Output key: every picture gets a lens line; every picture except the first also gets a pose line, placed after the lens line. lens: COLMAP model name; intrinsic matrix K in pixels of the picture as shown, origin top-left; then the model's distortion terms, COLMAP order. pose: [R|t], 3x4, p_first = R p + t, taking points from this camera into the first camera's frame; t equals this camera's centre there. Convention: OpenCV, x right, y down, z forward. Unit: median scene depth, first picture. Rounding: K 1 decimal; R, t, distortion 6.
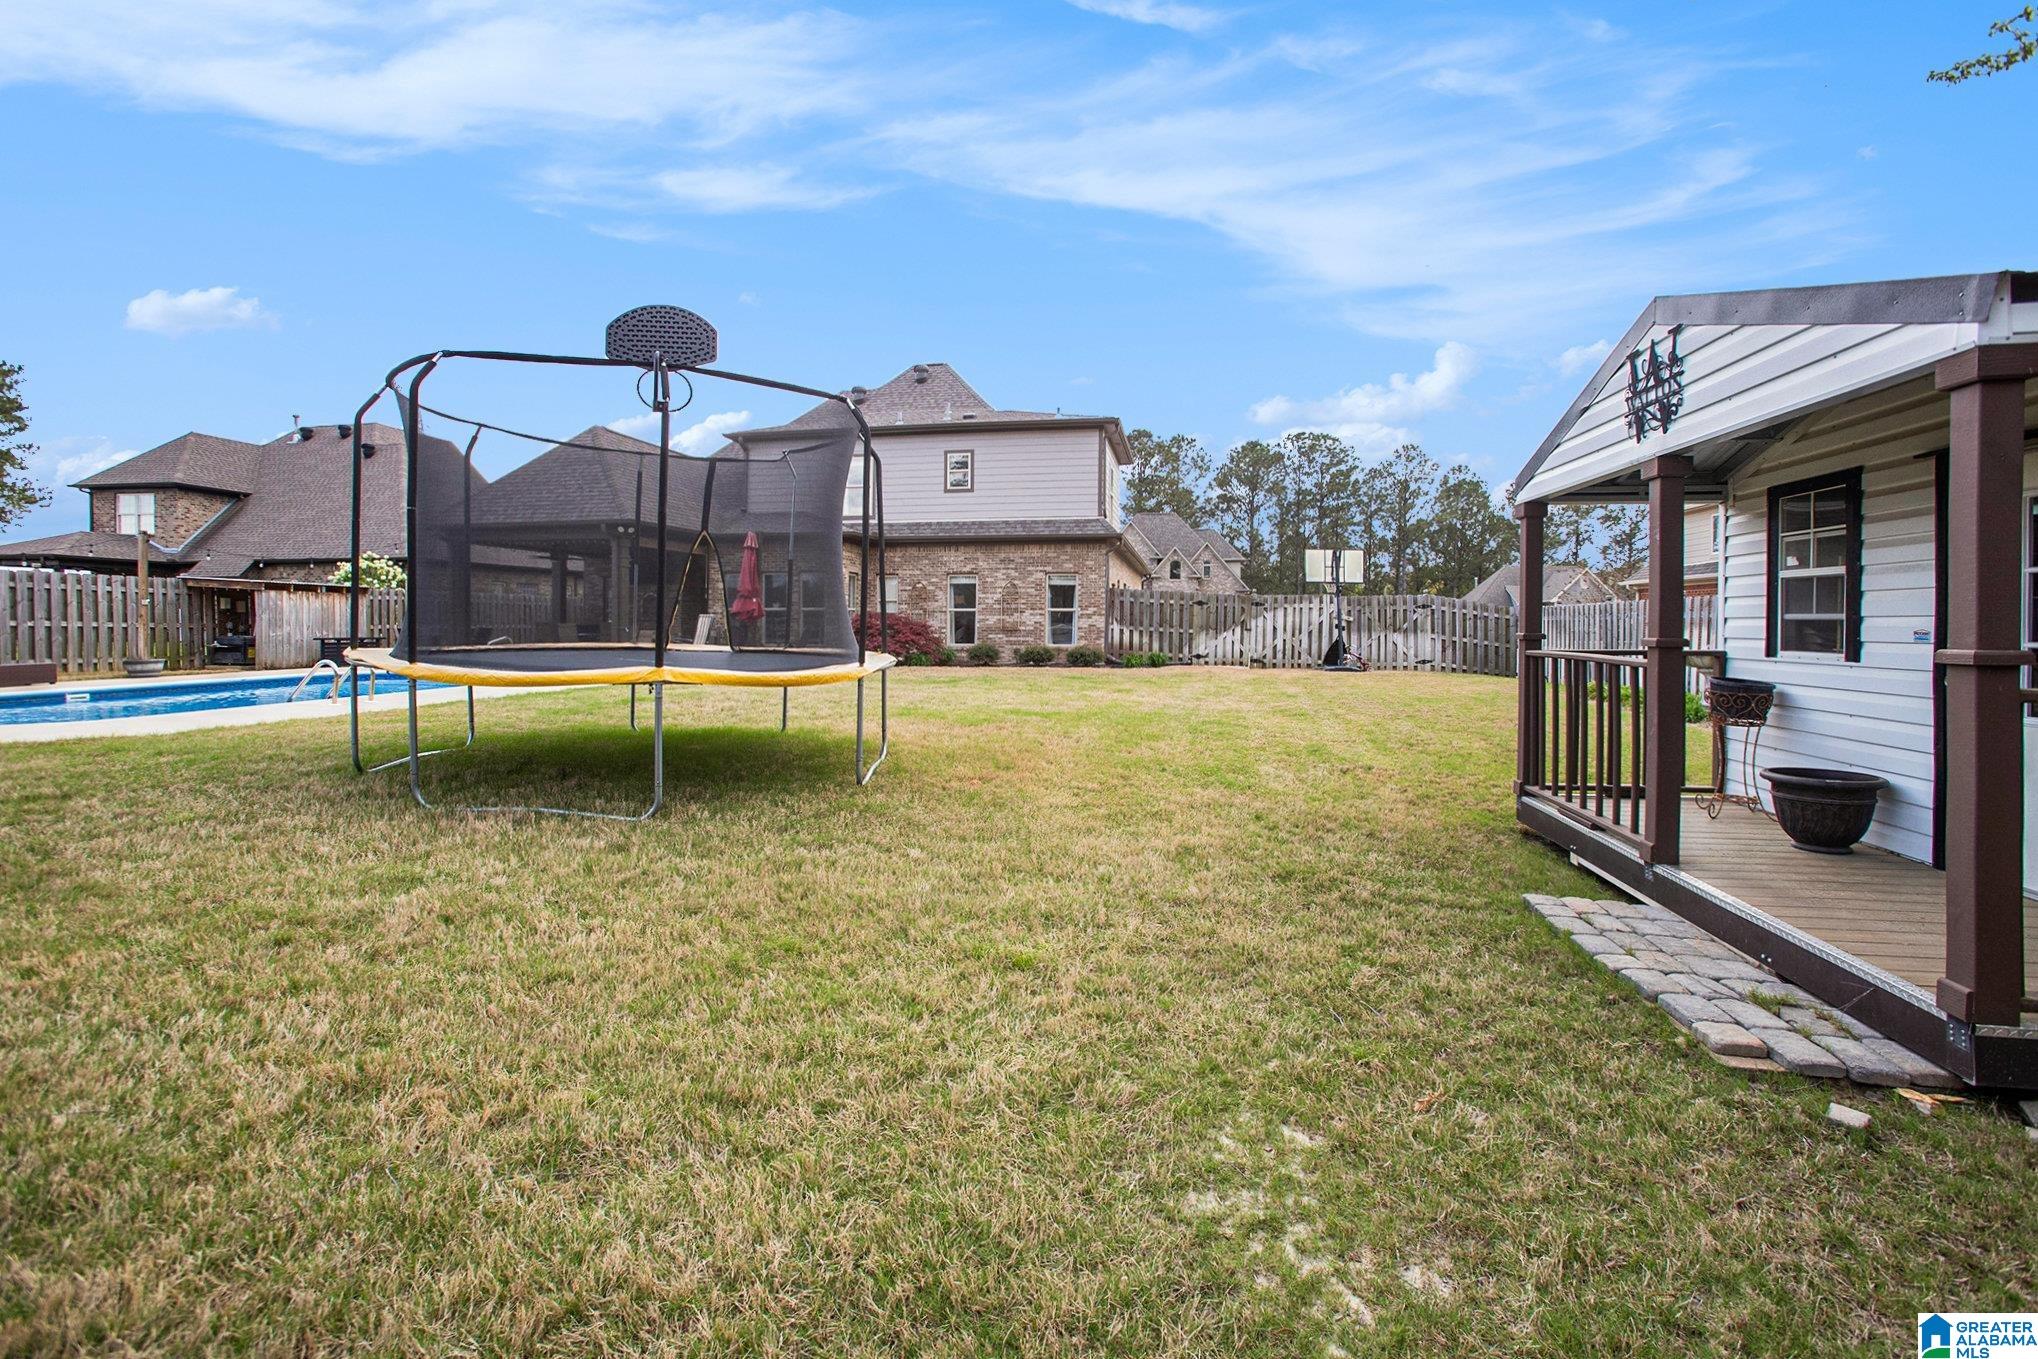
lens RADIAL K [[959.2, 0, 1071.3], [0, 959.2, 633.8], [0, 0, 1]] dist [-0.105531, 0.038068]
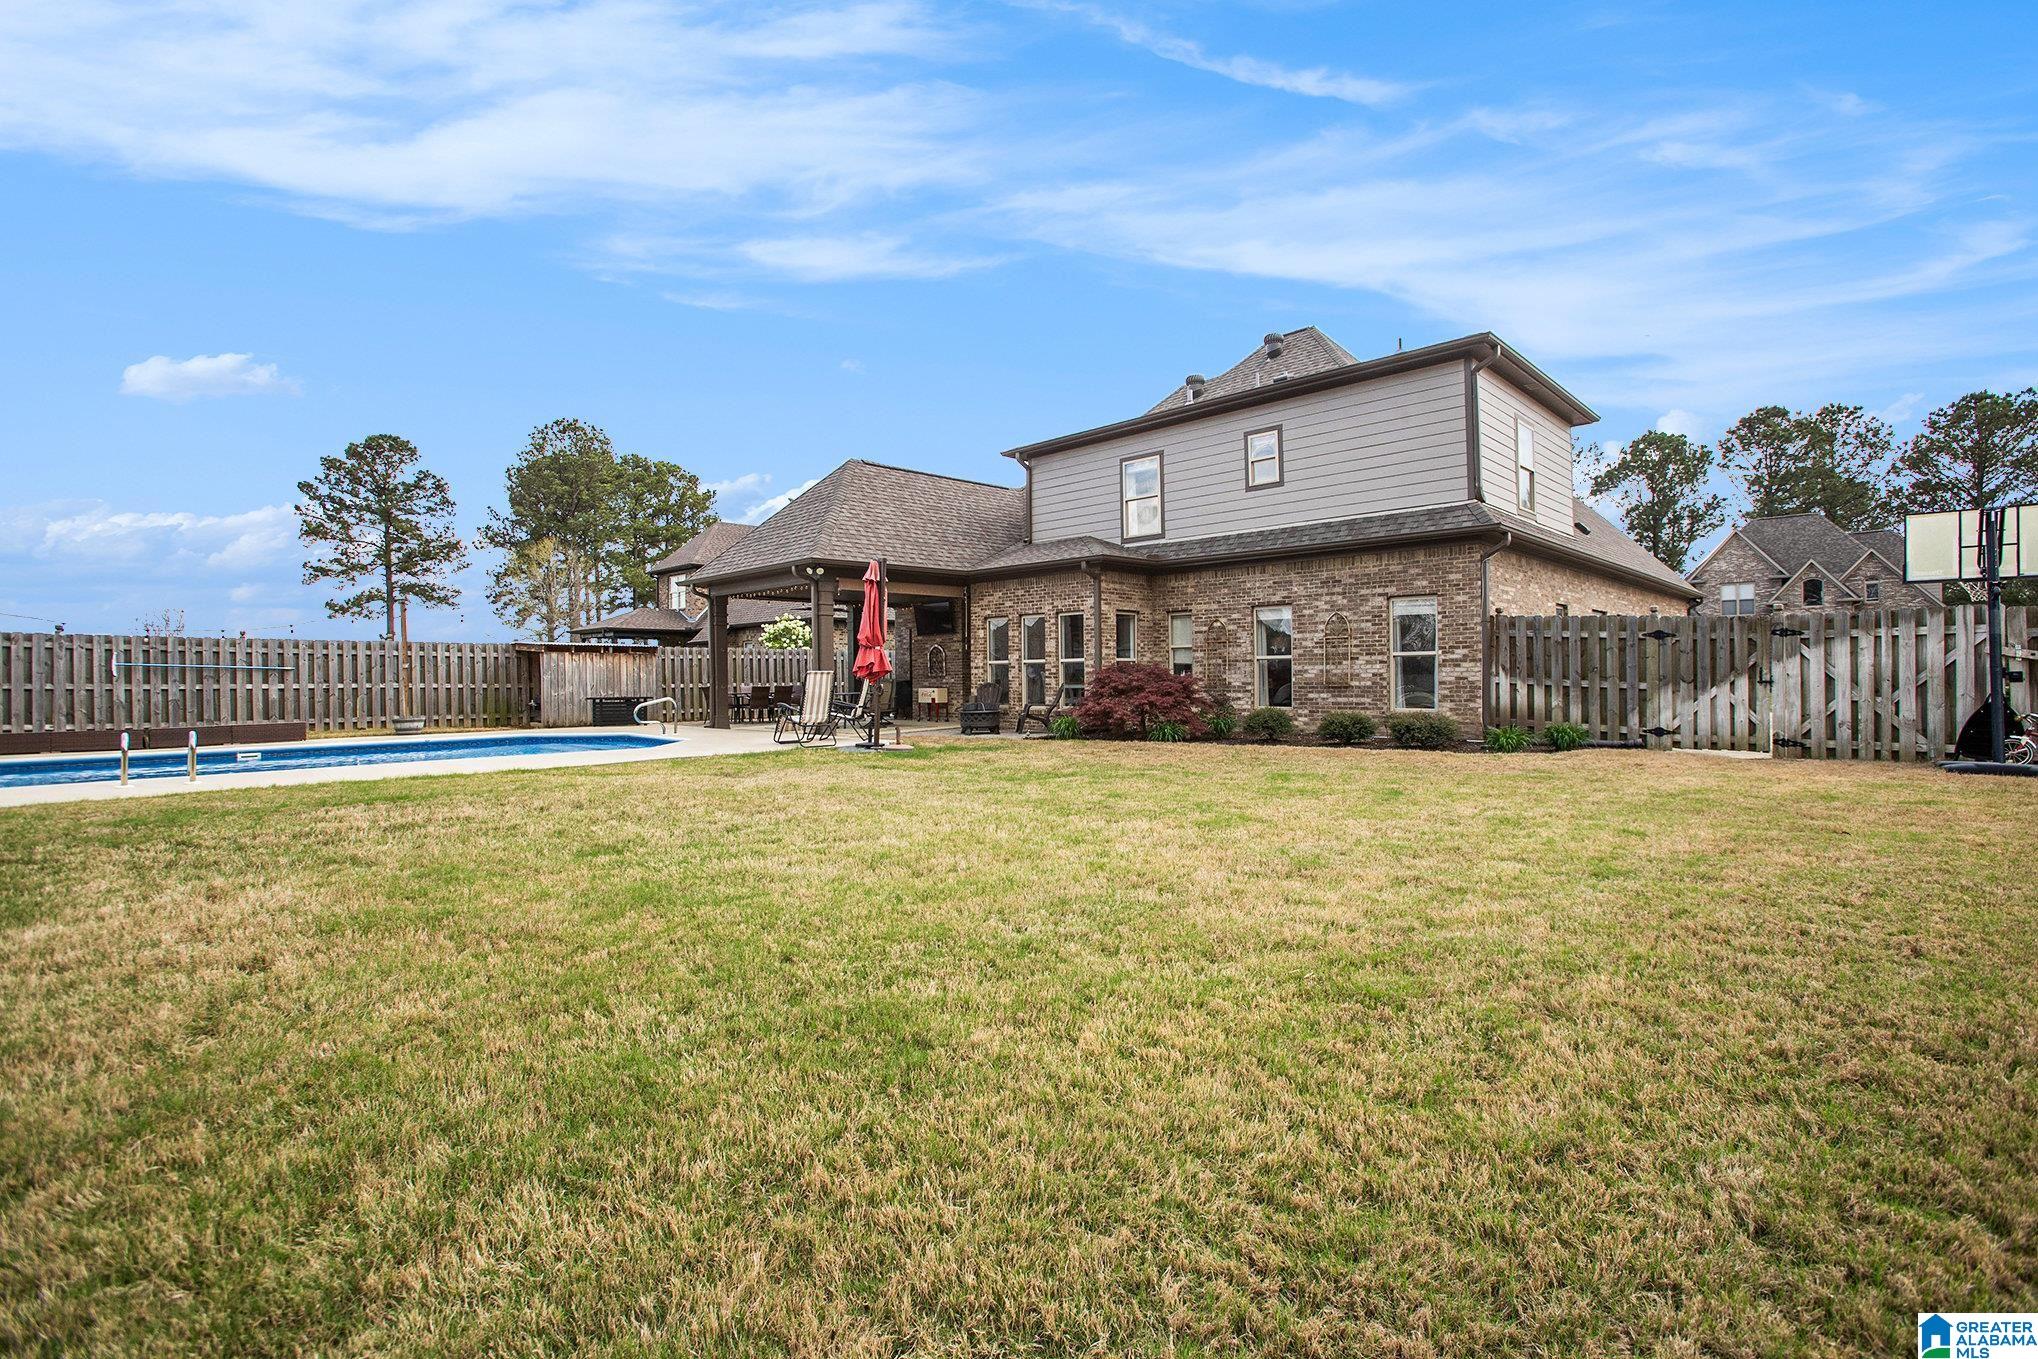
lens RADIAL K [[962.5, 0, 1042.1], [0, 962.5, 647.0], [0, 0, 1]] dist [-0.079731, 0.037629]
pose [[0.802811, -0.028585, -0.595548, 0.168460], [0.005206, 0.999148, -0.040939, -0.004940], [0.596211, 0.029766, 0.802276, 0.352830]]
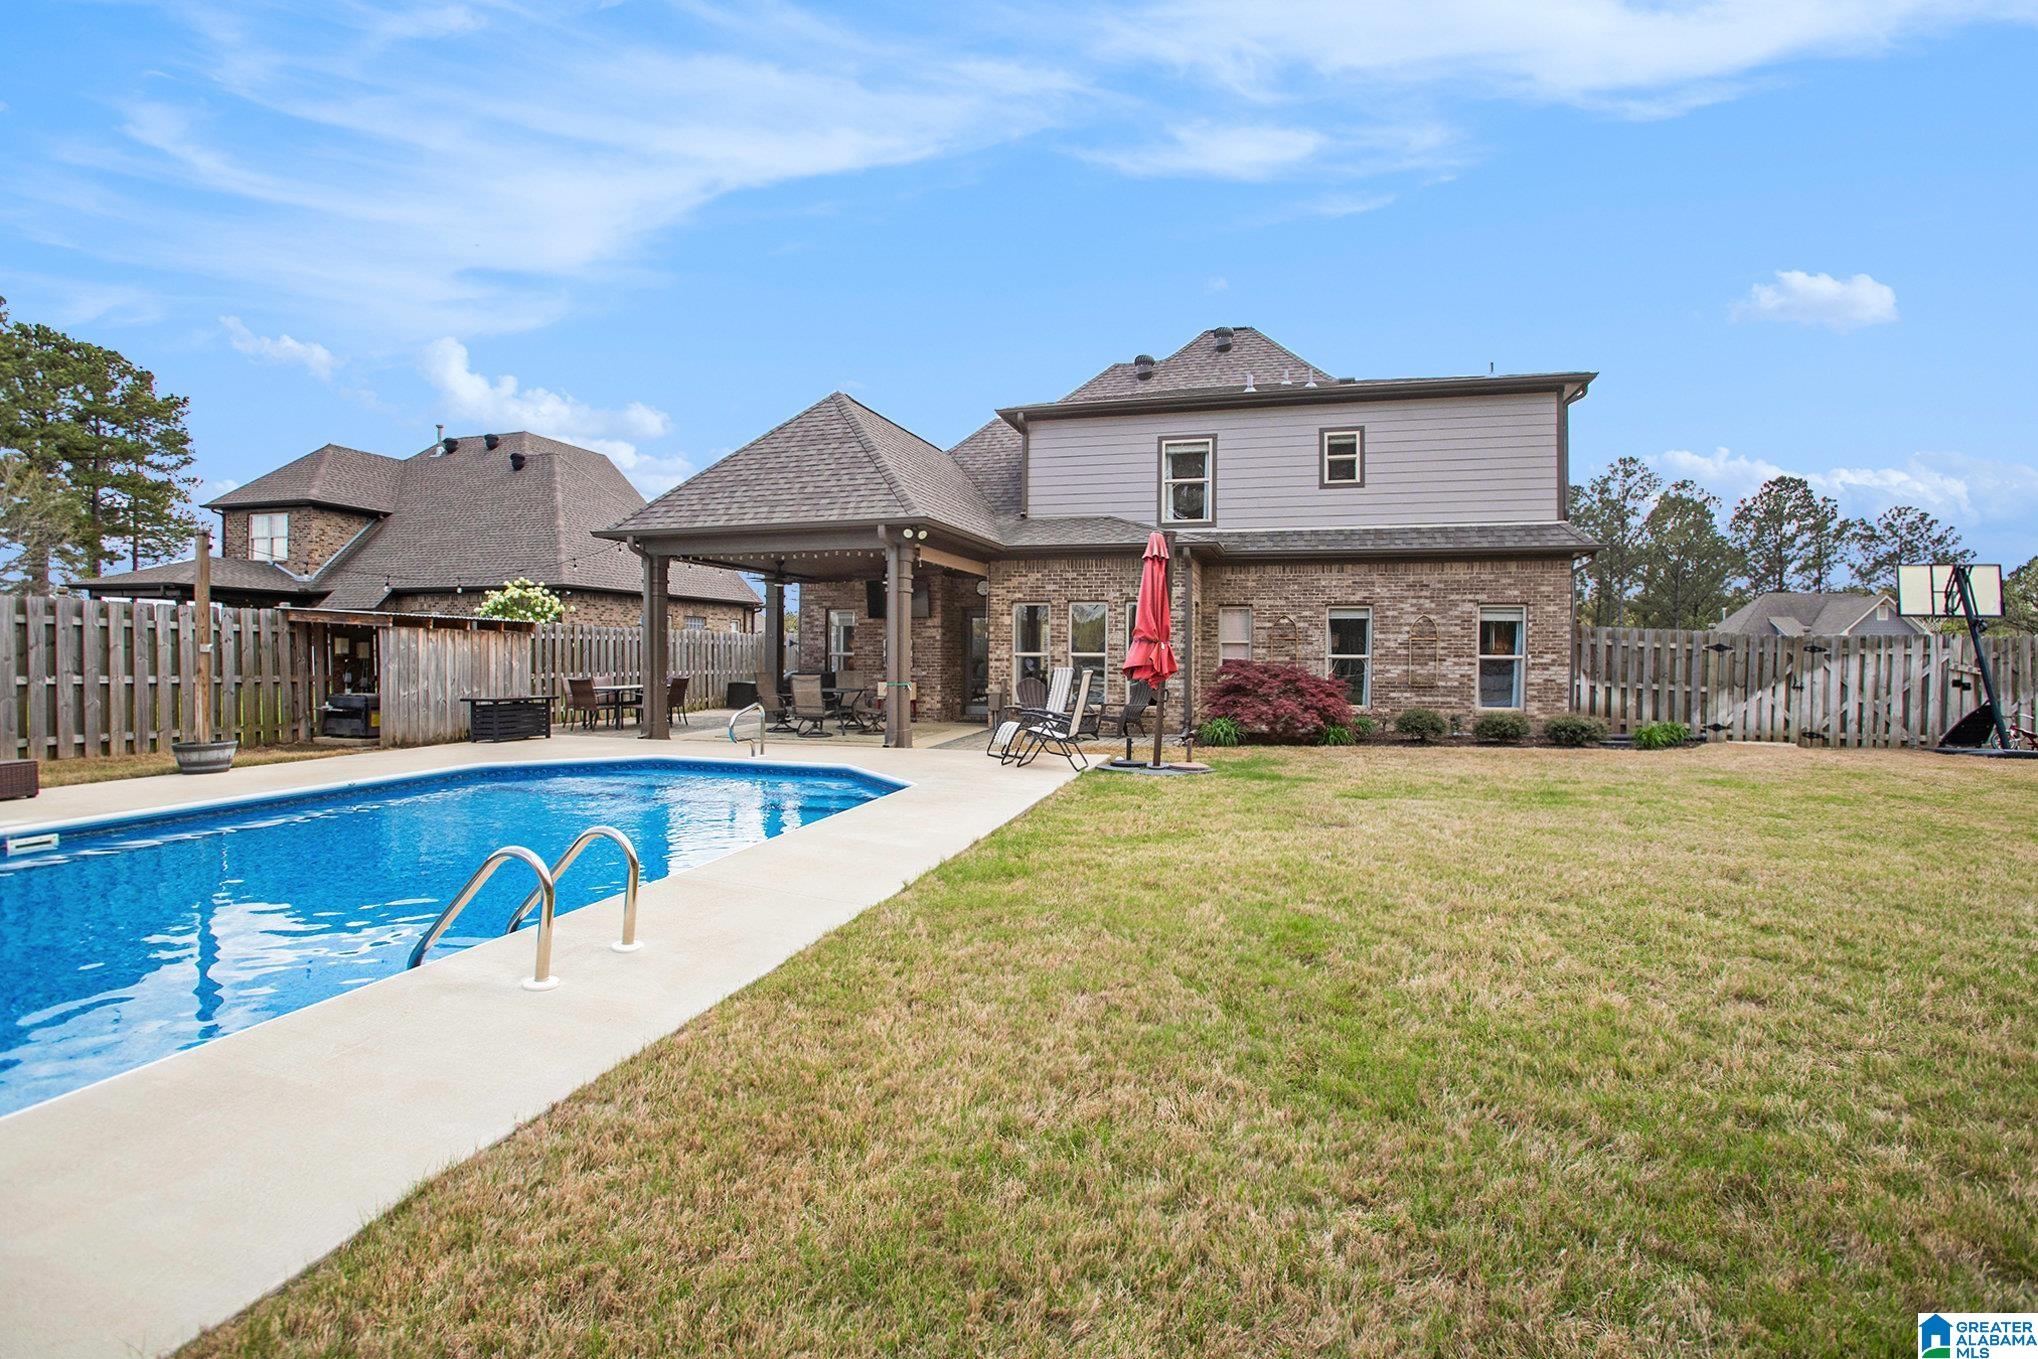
lens RADIAL K [[951.6, 0, 1033.3], [0, 951.6, 654.9], [0, 0, 1]] dist [-0.096688, 0.049551]
pose [[0.990881, 0.003410, -0.134694, -0.253954], [-0.005060, 0.999916, -0.011912, -0.016993], [0.134642, 0.012485, 0.990816, 0.297247]]
